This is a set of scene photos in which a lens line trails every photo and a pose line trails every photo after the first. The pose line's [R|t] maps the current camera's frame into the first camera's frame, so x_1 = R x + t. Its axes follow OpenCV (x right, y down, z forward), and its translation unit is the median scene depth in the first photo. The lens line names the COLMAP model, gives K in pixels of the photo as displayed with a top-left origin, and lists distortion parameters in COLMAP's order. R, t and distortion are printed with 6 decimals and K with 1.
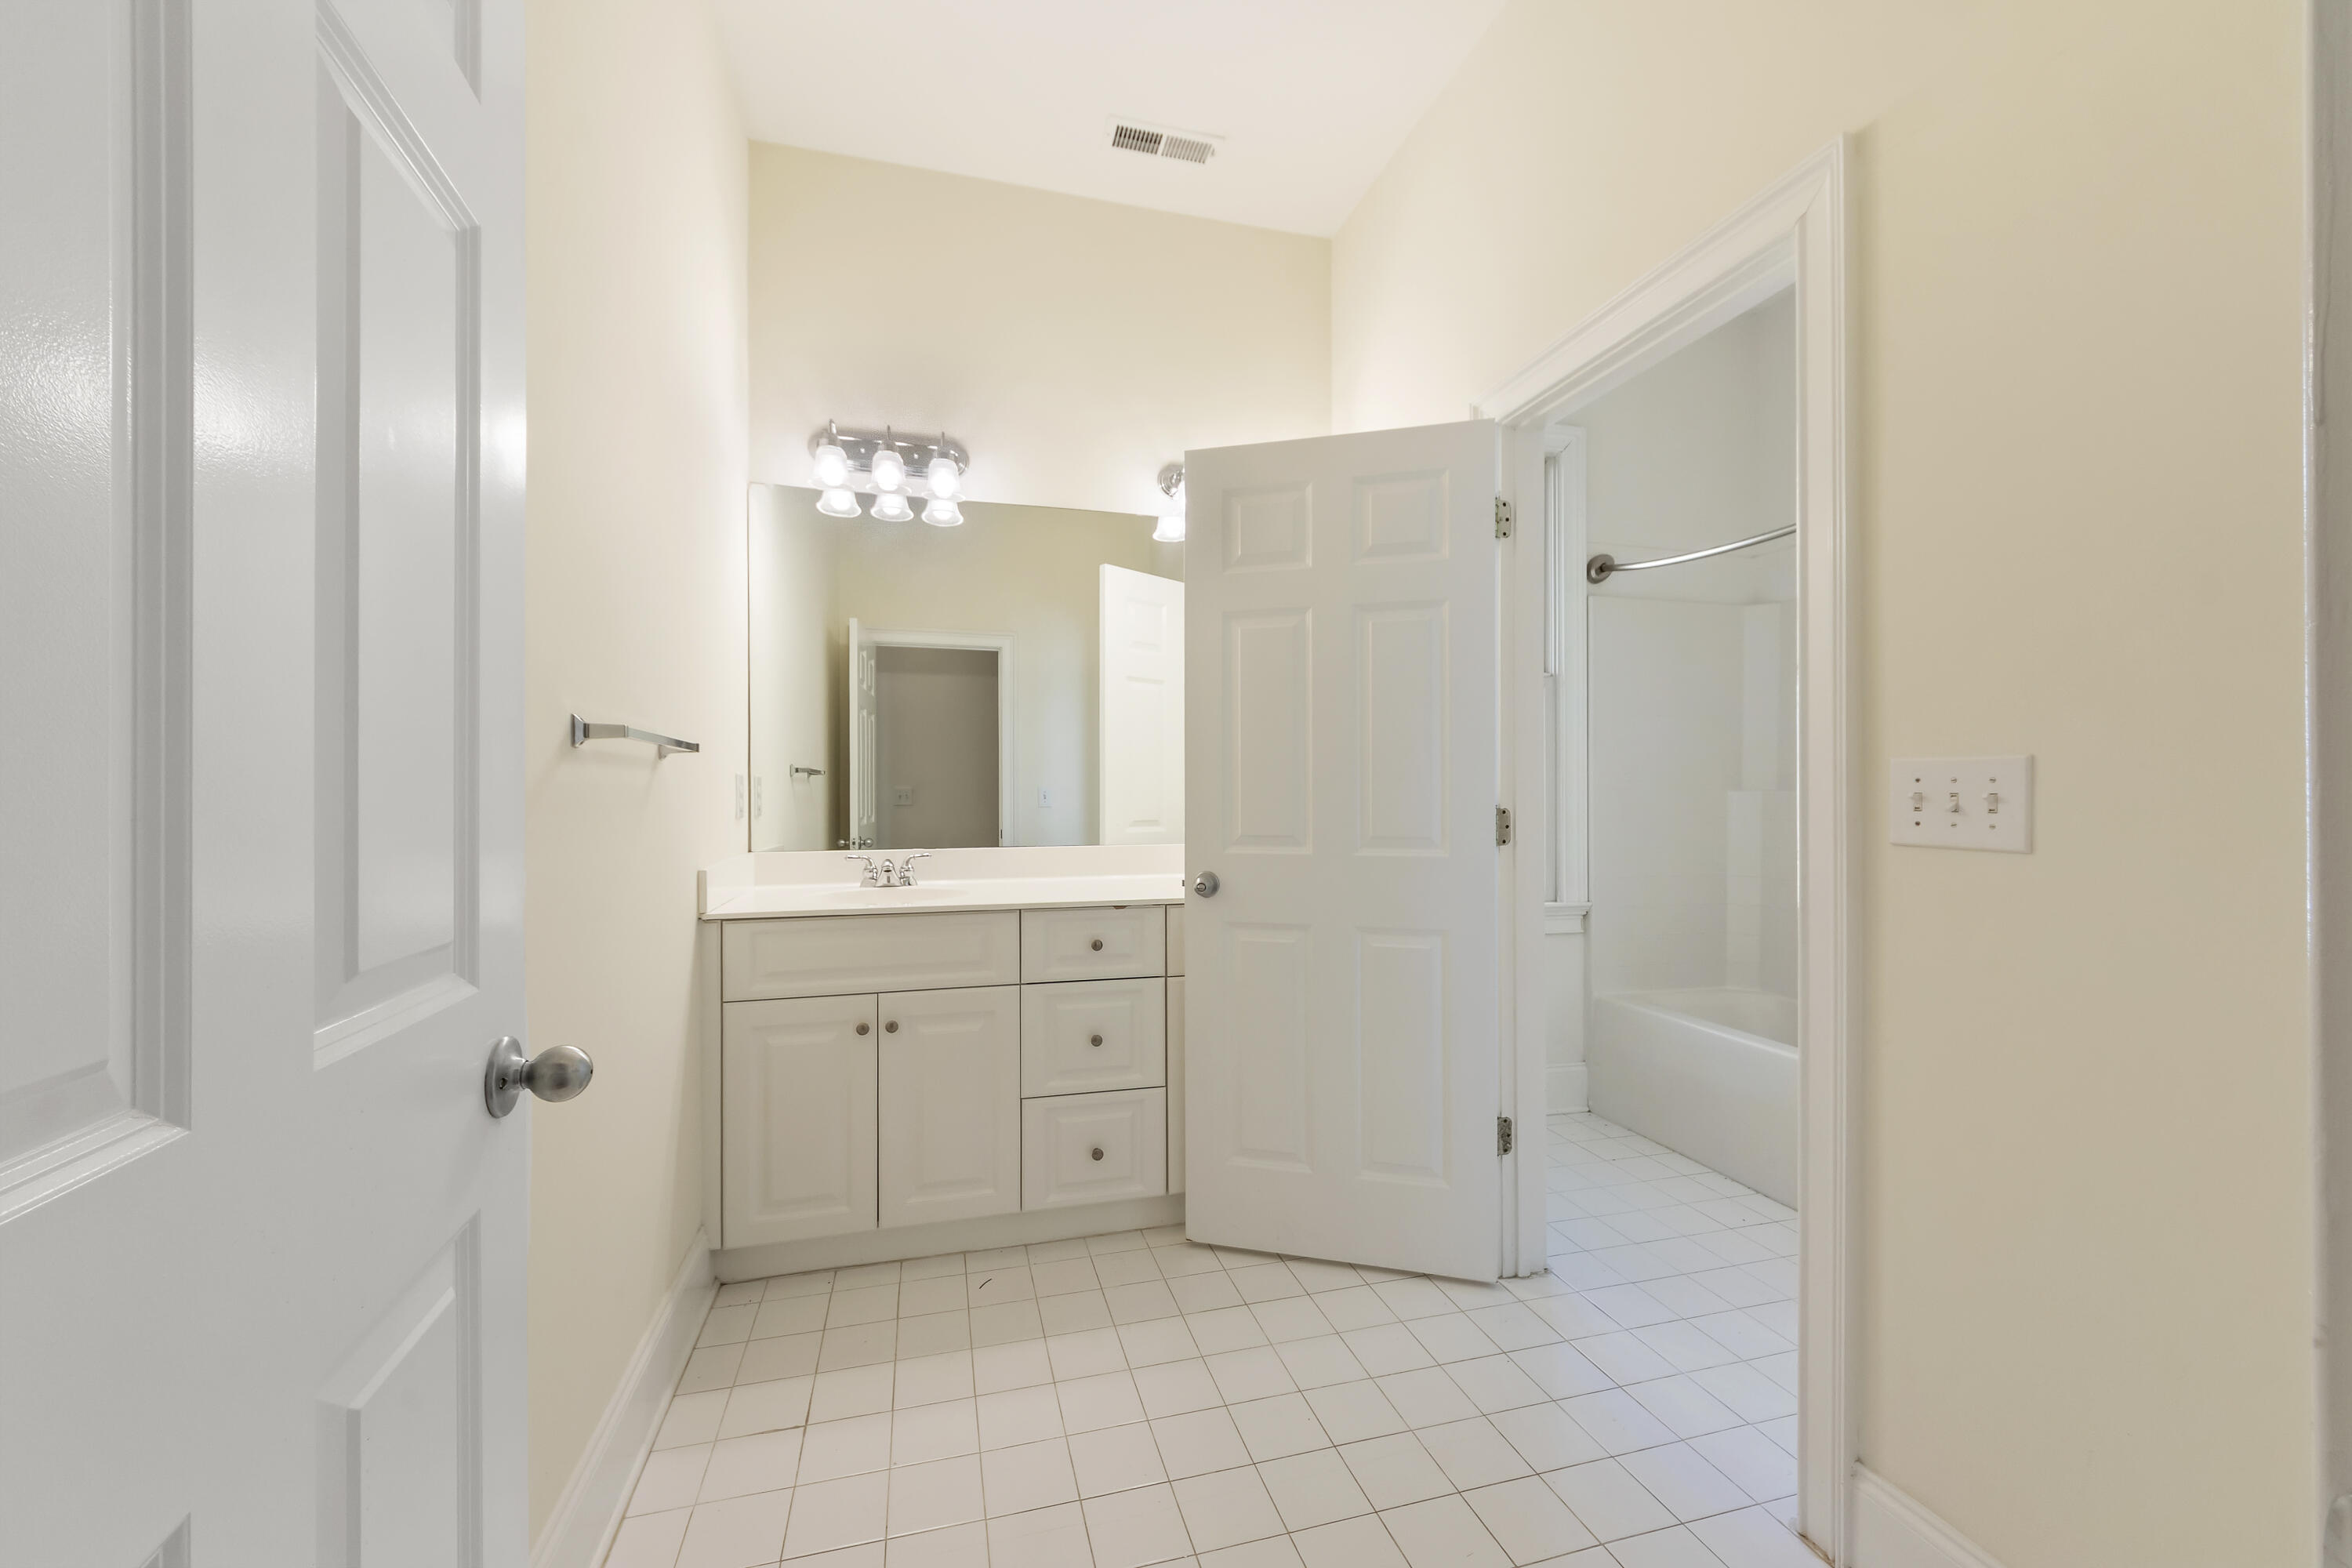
lens RADIAL K [[901.9, 0, 1180.3], [0, 901.9, 788.4], [0, 0, 1]] dist [0.001276, -0.001213]
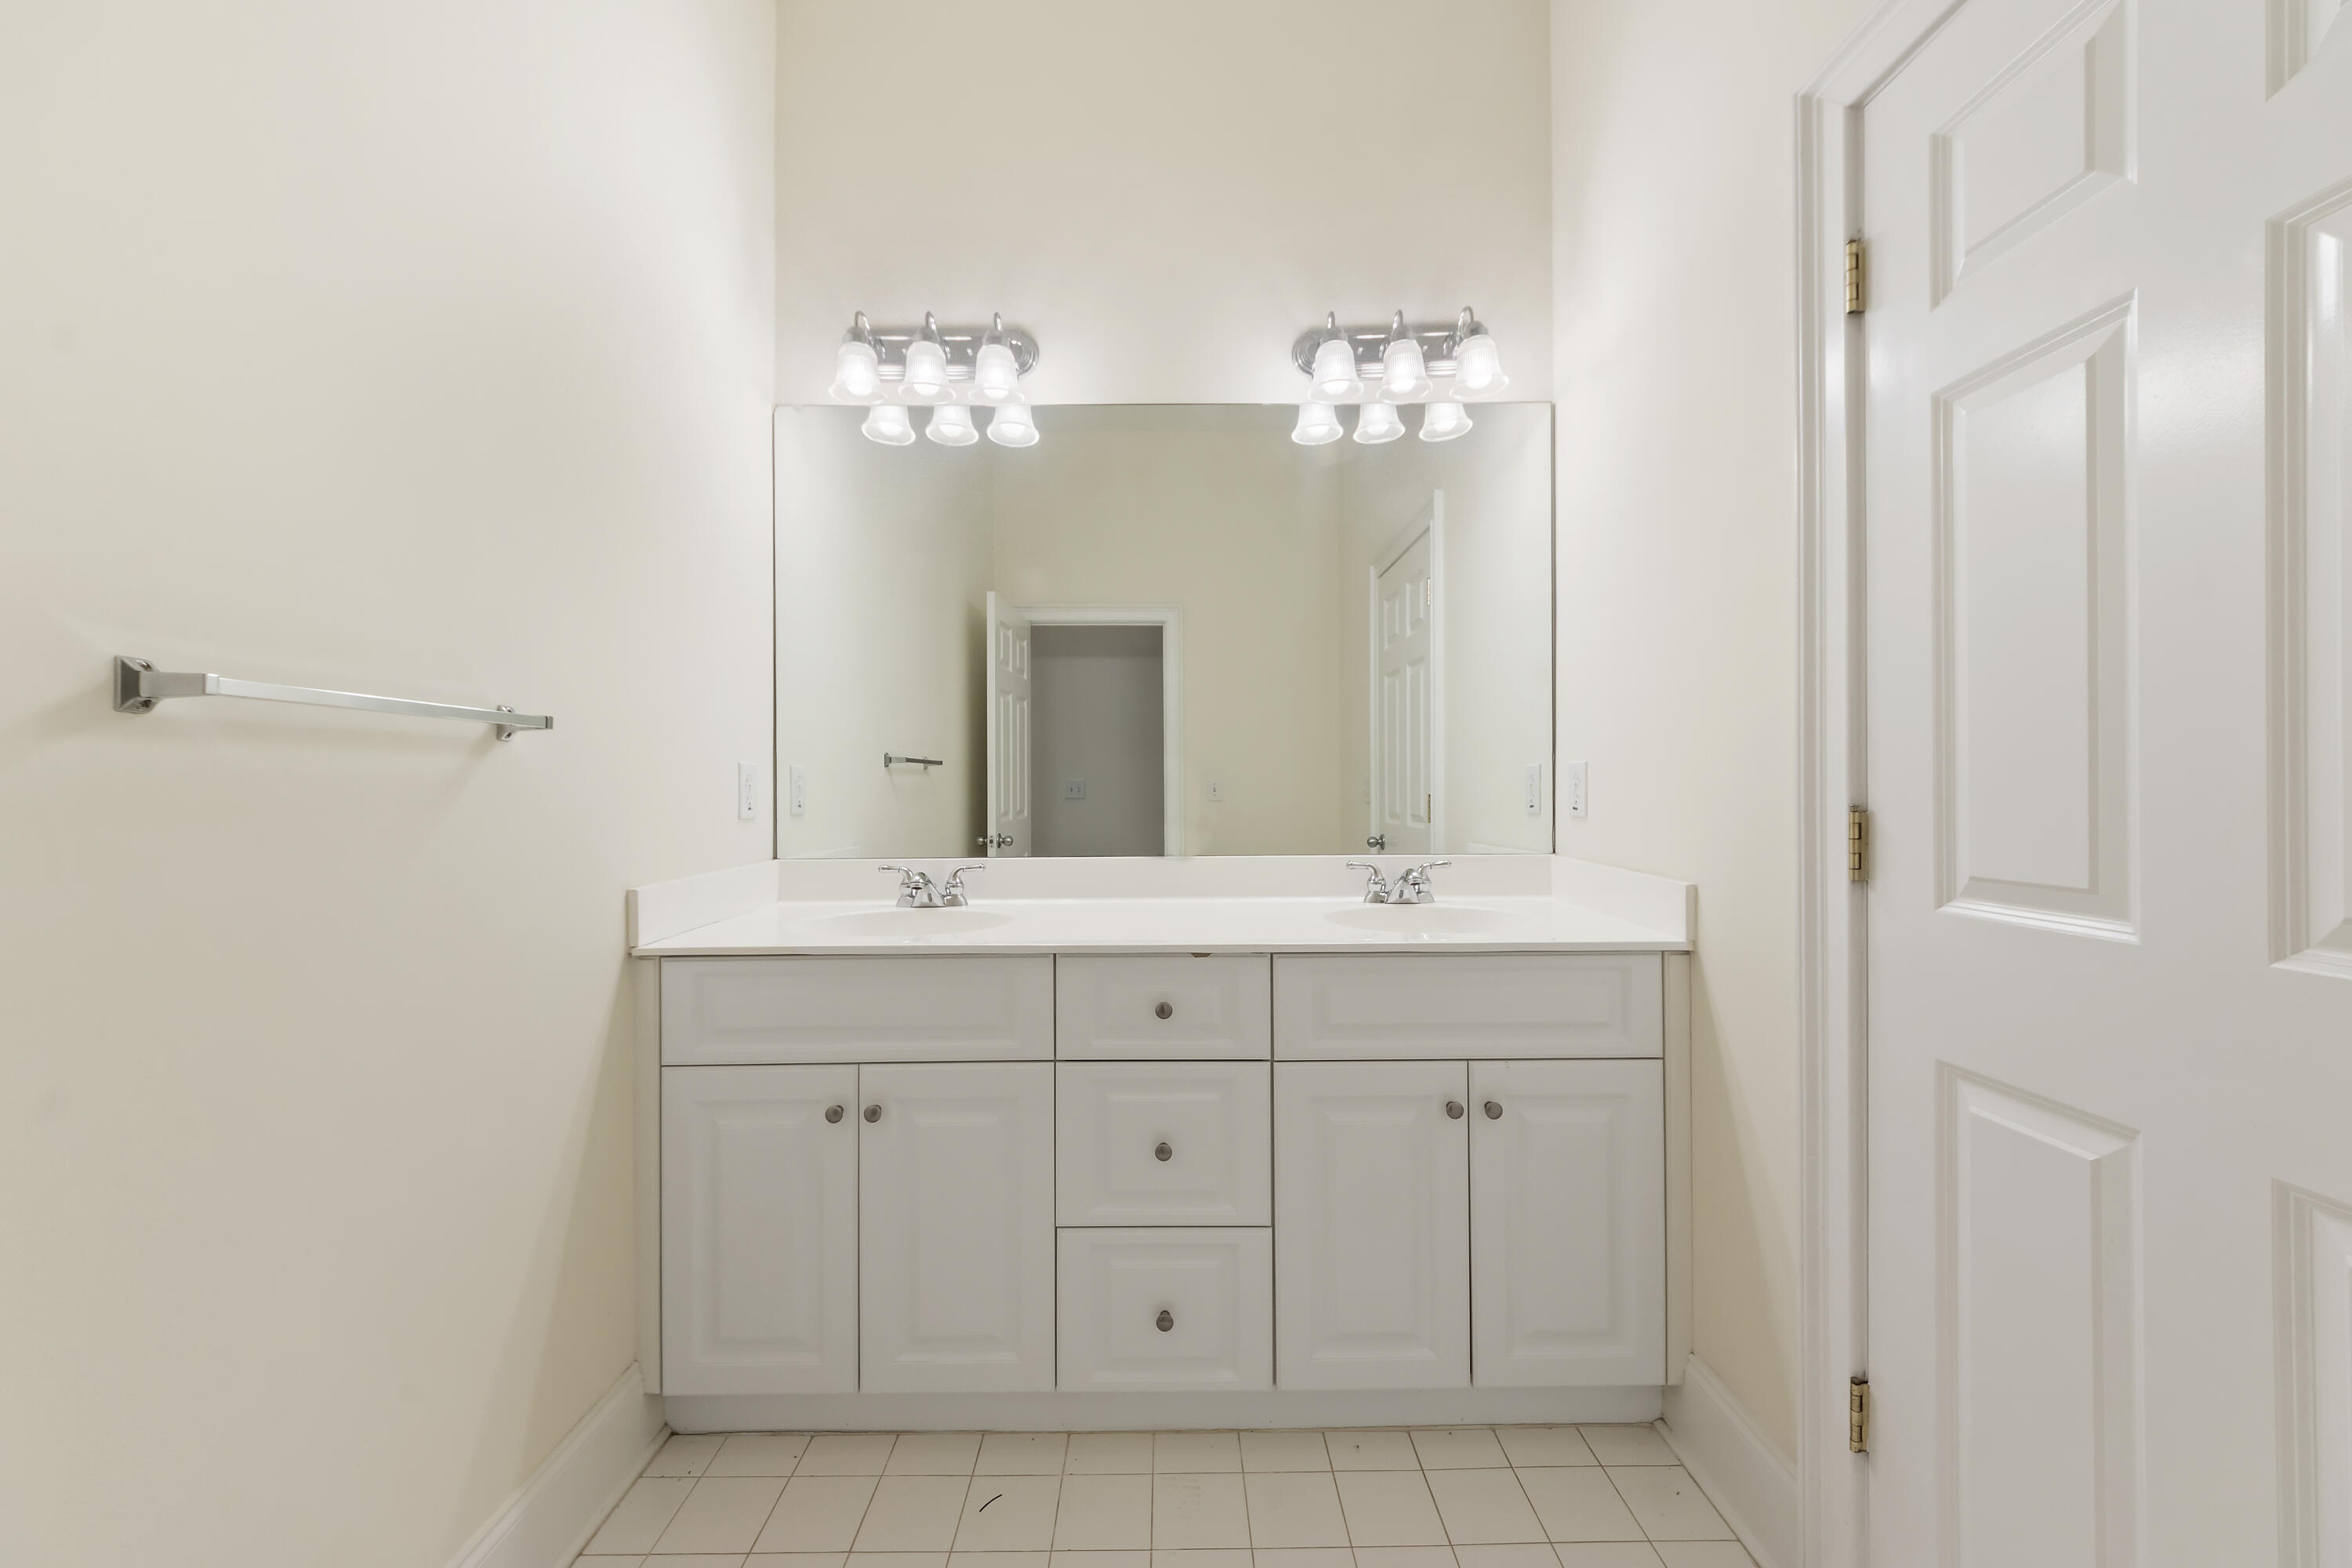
lens RADIAL K [[901.9, 0, 1162.0], [0, 901.9, 790.8], [0, 0, 1]] dist [0.001276, -0.001213]
pose [[0.964457, -0.002841, -0.264225, 0.085463], [0.005998, 0.999920, 0.011144, 0.002152], [0.264172, -0.012333, 0.964397, 0.357767]]
